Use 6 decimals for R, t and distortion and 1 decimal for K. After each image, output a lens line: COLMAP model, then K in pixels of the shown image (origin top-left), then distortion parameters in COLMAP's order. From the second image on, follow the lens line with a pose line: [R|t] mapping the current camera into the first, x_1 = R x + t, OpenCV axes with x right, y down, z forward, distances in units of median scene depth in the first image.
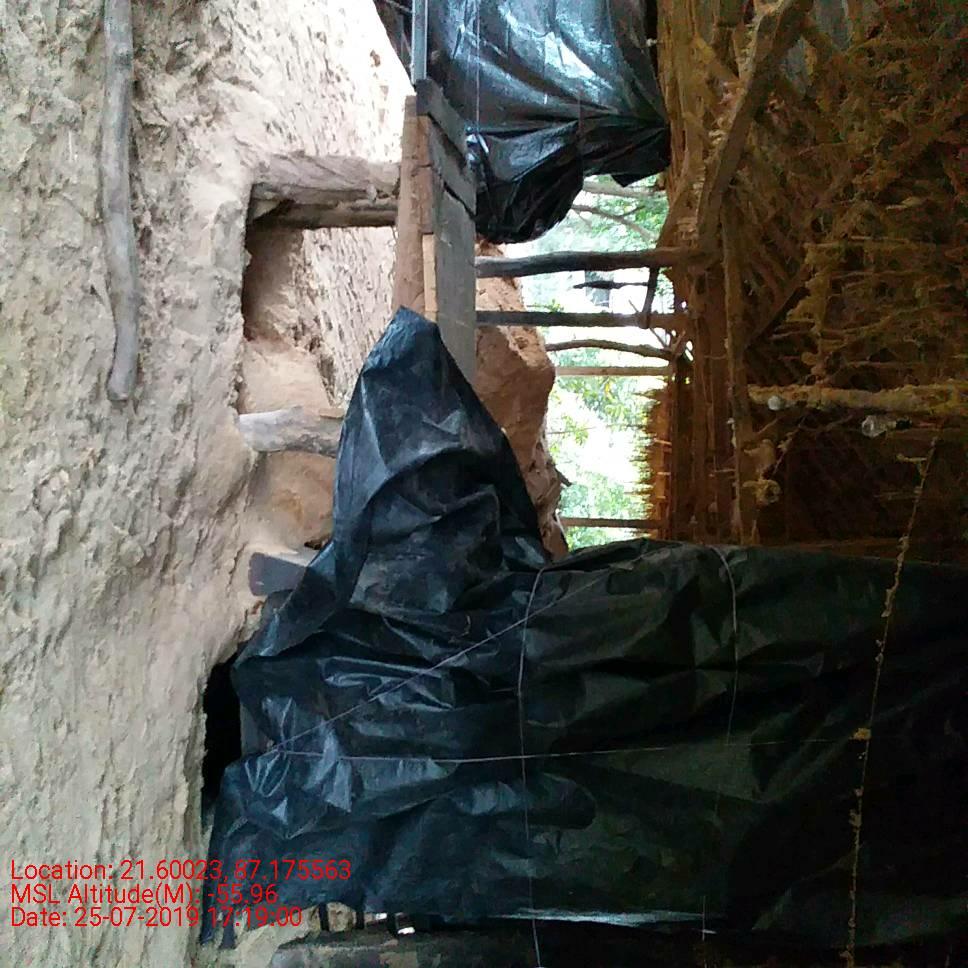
lens RADIAL K [[1191.9, 0, 459.4], [0, 1191.9, 495.7], [0, 0, 1]] dist [0.127225, -0.274560]
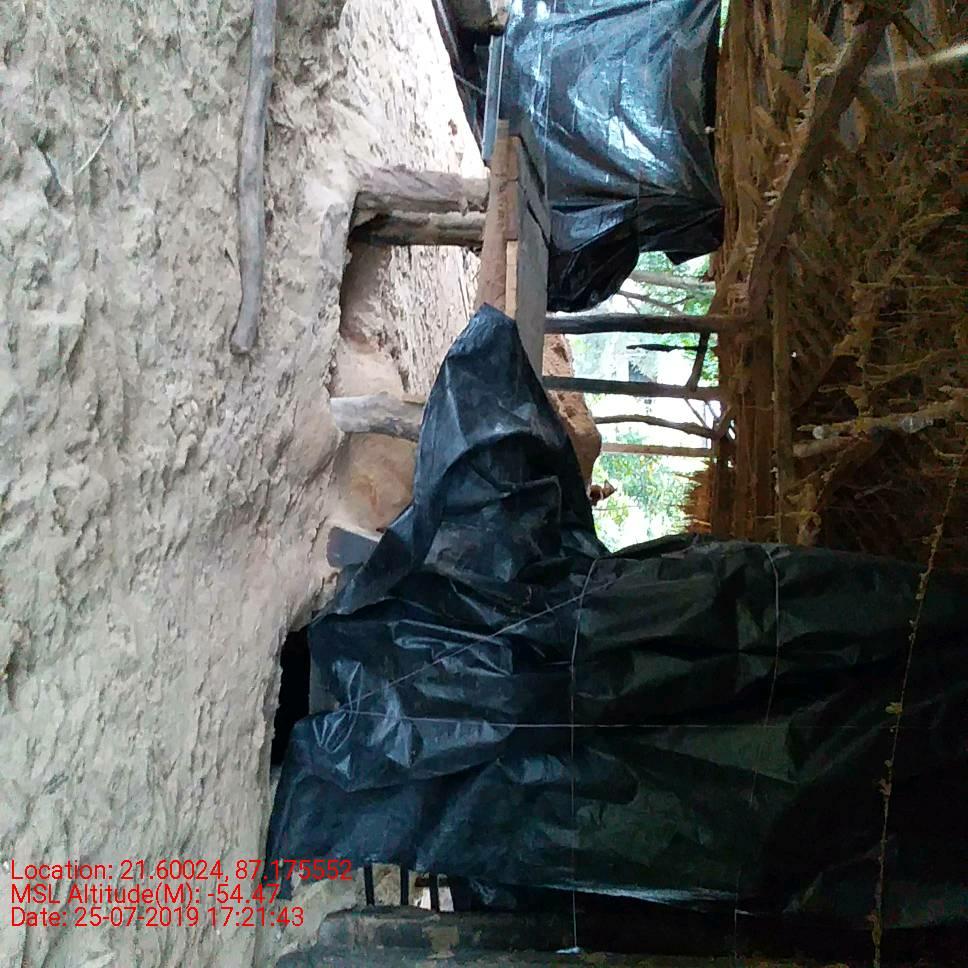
lens RADIAL K [[1191.9, 0, 459.4], [0, 1191.9, 495.7], [0, 0, 1]] dist [0.127225, -0.274560]
pose [[0.998047, 0.054960, -0.029680, -0.027883], [-0.057236, 0.994966, -0.082256, 0.107325], [0.025010, 0.083794, 0.996169, -0.086814]]
